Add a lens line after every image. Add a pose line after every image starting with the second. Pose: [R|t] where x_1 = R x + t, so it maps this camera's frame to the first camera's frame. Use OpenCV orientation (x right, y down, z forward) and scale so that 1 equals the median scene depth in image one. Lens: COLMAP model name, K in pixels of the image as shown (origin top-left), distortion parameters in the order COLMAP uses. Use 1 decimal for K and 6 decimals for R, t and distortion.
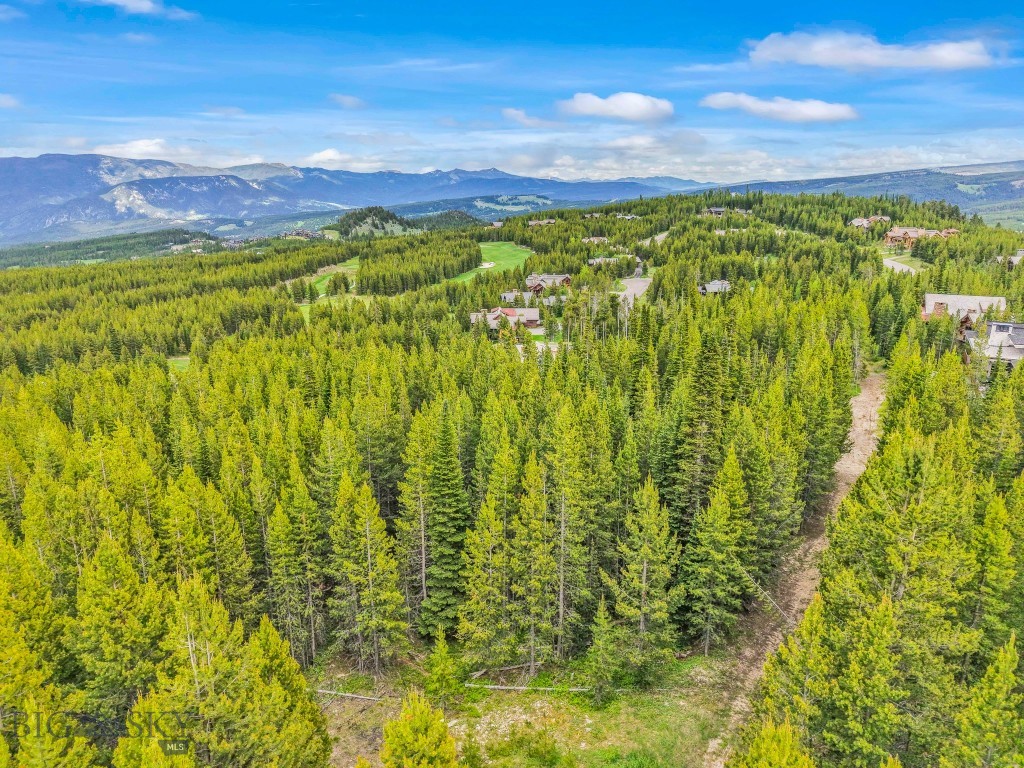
lens RADIAL K [[683.3, 0, 512.0], [0, 683.3, 384.0], [0, 0, 1]] dist [0.043276, -0.050103]
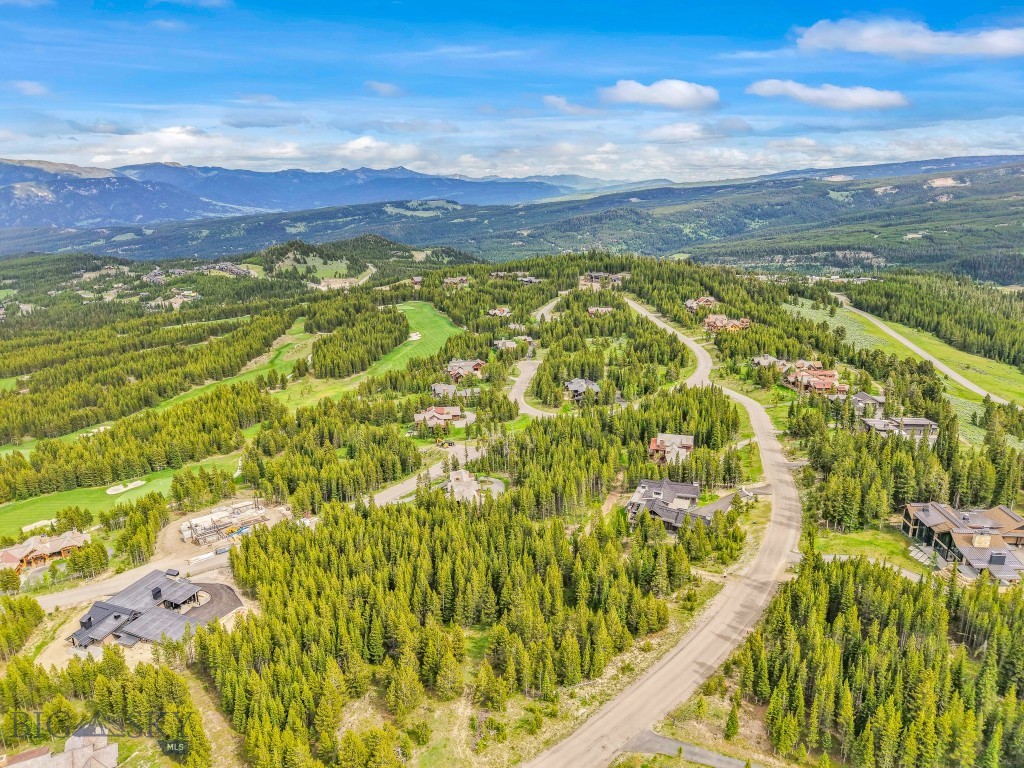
lens RADIAL K [[683.3, 0, 512.0], [0, 683.3, 384.0], [0, 0, 1]] dist [0.043276, -0.050103]
pose [[0.991861, -0.038709, 0.121296, -0.009321], [0.038012, 0.999245, 0.008058, -0.062472], [-0.121517, -0.003382, 0.992584, -0.182253]]
